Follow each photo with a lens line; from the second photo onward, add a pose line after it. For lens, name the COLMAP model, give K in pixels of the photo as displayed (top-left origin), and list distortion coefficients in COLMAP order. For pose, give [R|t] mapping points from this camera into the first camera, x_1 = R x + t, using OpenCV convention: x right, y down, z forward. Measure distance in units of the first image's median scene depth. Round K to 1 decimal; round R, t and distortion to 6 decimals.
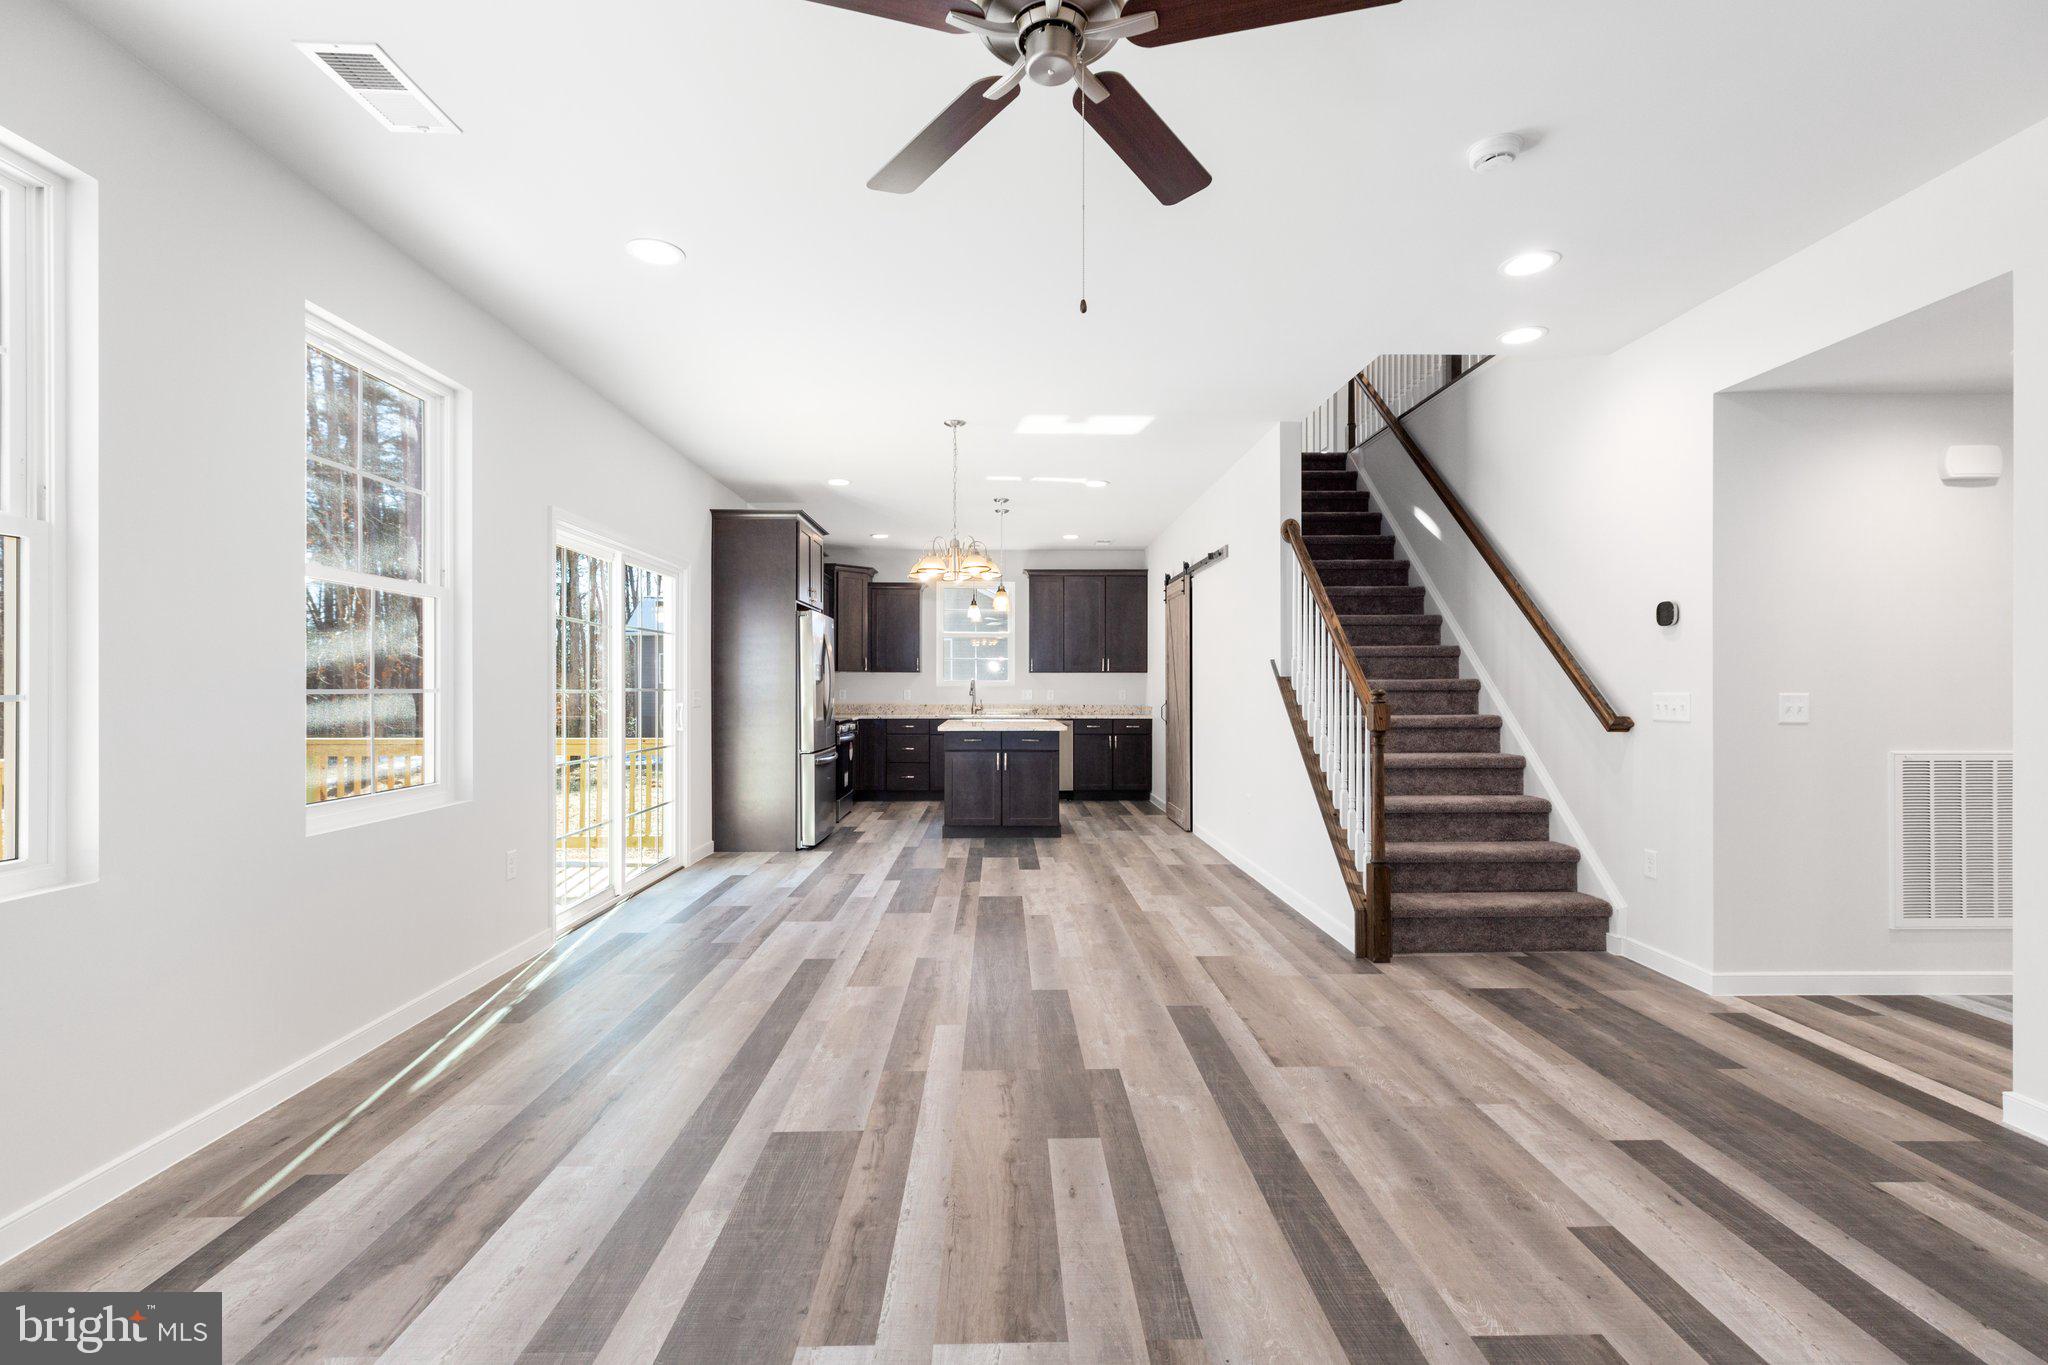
lens RADIAL K [[929.8, 0, 1025.4], [0, 929.8, 675.3], [0, 0, 1]] dist [0.007680, -0.000491]
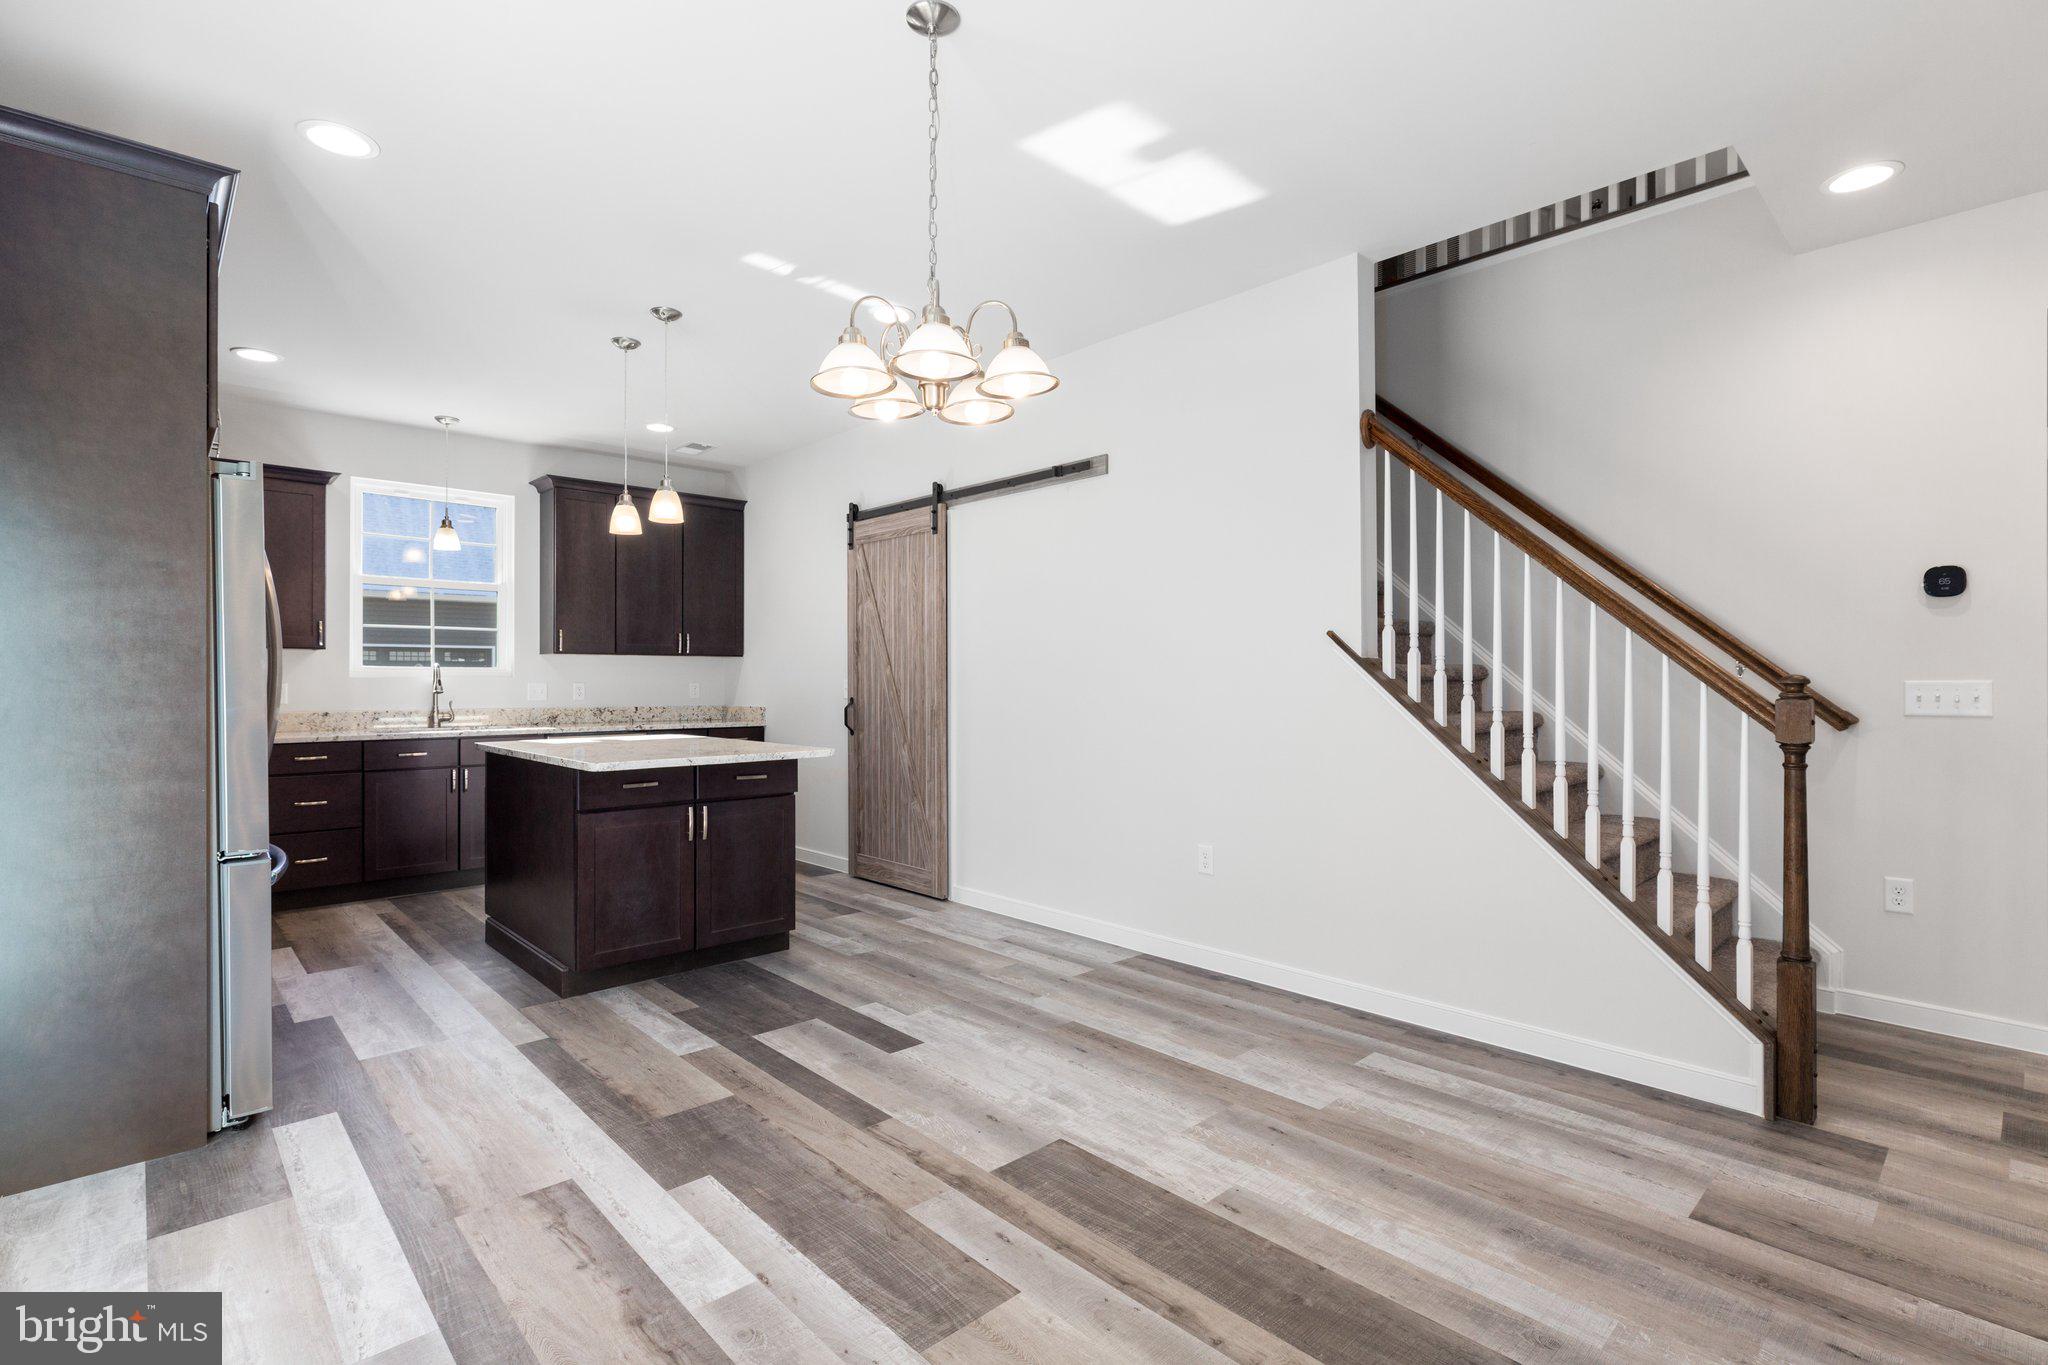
lens RADIAL K [[951.0, 0, 1025.0], [0, 951.0, 679.9], [0, 0, 1]] dist [-0.004030, 0.001456]
pose [[0.746135, -0.001386, 0.665793, -0.476609], [-0.006793, 0.999930, 0.009694, 0.016542], [-0.665760, -0.011755, 0.746074, 0.991474]]
